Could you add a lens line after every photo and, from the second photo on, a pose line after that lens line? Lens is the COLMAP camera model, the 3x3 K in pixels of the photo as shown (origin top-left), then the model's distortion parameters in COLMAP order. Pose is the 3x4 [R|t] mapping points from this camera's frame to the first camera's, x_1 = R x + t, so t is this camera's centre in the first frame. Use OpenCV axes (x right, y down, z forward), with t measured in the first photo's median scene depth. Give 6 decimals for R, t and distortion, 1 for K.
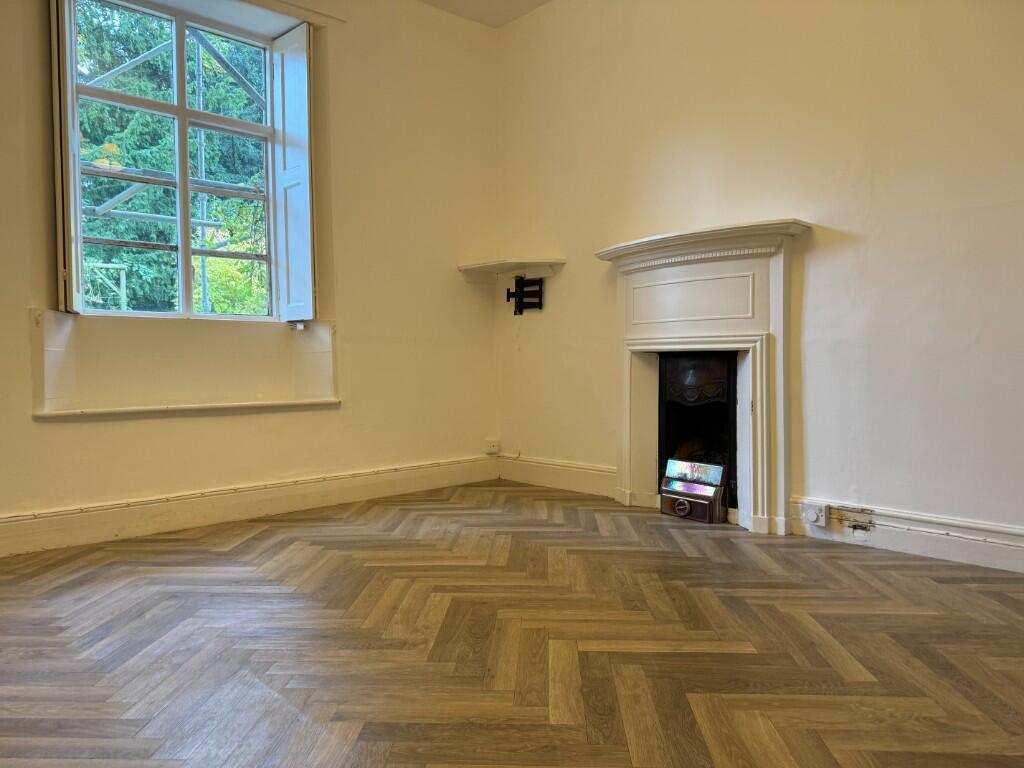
lens RADIAL K [[714.6, 0, 511.9], [0, 714.6, 383.4], [0, 0, 1]] dist [0.056895, -0.056848]
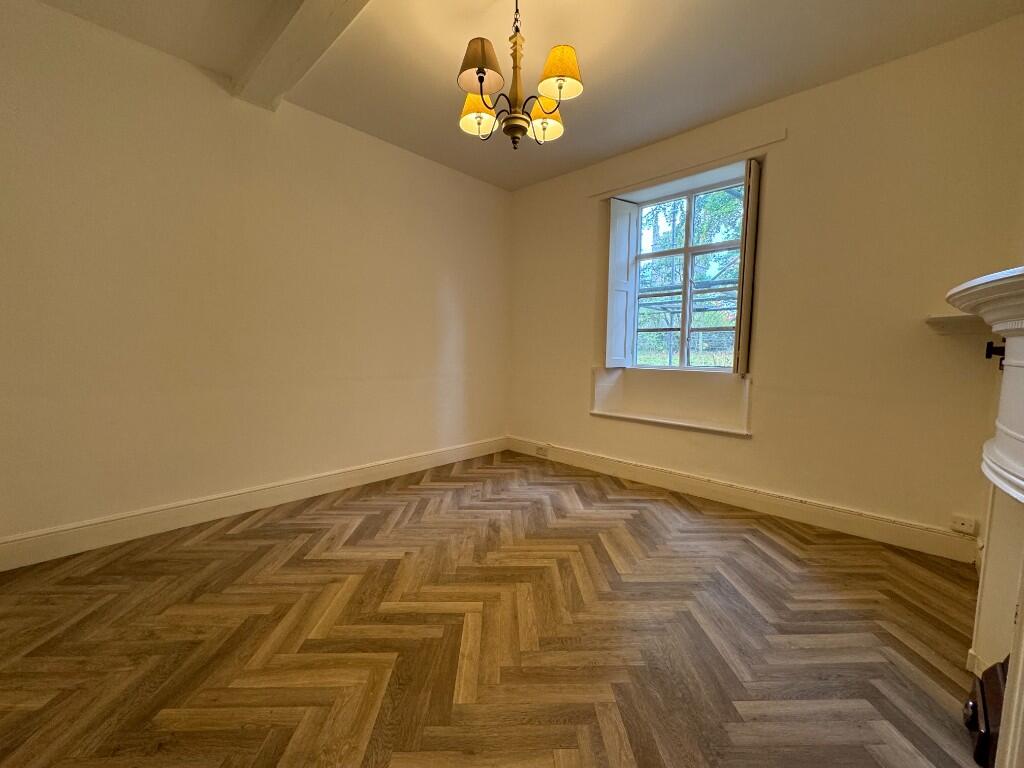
lens RADIAL K [[408.3, 0, 513.6], [0, 408.3, 384.6], [0, 0, 1]] dist [0.001297, 0.000150]
pose [[0.077669, 0.093061, -0.992626, 0.867655], [-0.043361, 0.995007, 0.089892, -0.214671], [0.996036, 0.036060, 0.081317, 0.886857]]
